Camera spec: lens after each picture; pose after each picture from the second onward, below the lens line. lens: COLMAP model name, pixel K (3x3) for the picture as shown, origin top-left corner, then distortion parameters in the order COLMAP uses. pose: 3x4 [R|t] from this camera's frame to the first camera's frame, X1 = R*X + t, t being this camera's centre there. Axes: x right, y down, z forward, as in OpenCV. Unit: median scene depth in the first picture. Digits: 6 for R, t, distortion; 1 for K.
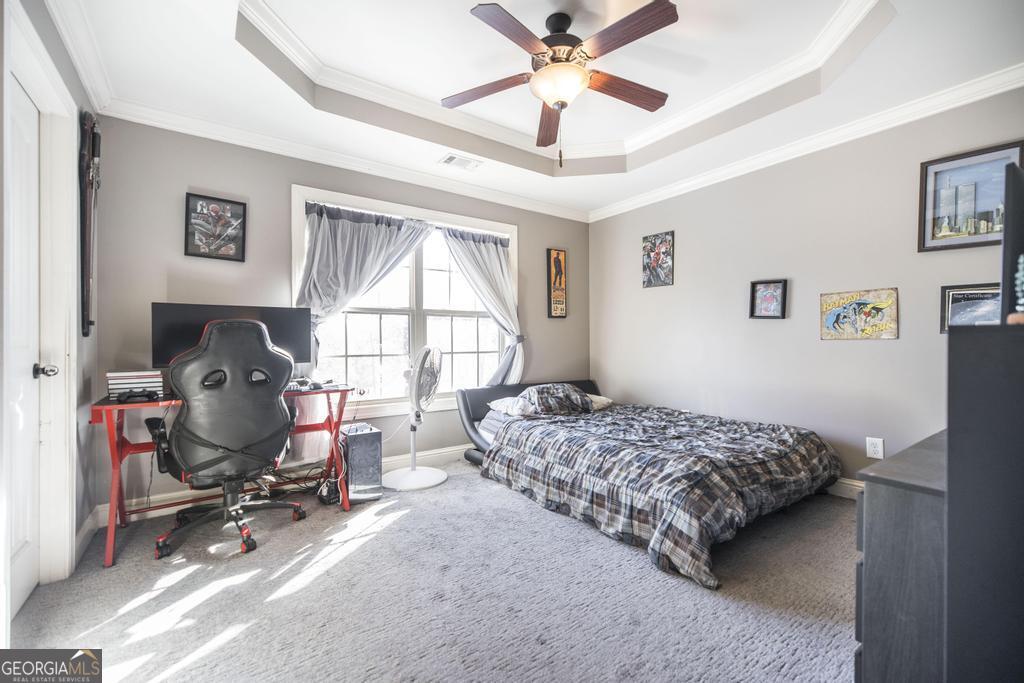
lens RADIAL K [[435.1, 0, 509.0], [0, 435.1, 343.3], [0, 0, 1]] dist [0.001412, 0.000062]
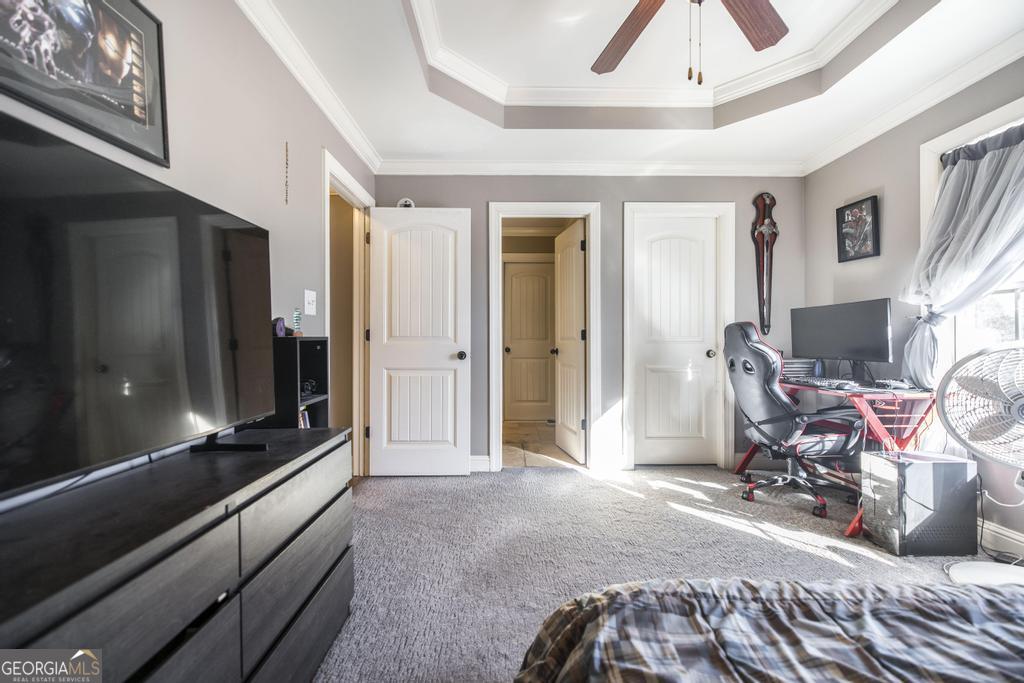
lens RADIAL K [[435.1, 0, 509.8], [0, 435.1, 340.3], [0, 0, 1]] dist [0.001412, 0.000062]
pose [[-0.566214, 0.004947, -0.824243, 0.718765], [-0.001736, 0.999973, 0.007195, -0.003484], [0.824256, 0.005505, -0.566190, 0.958462]]
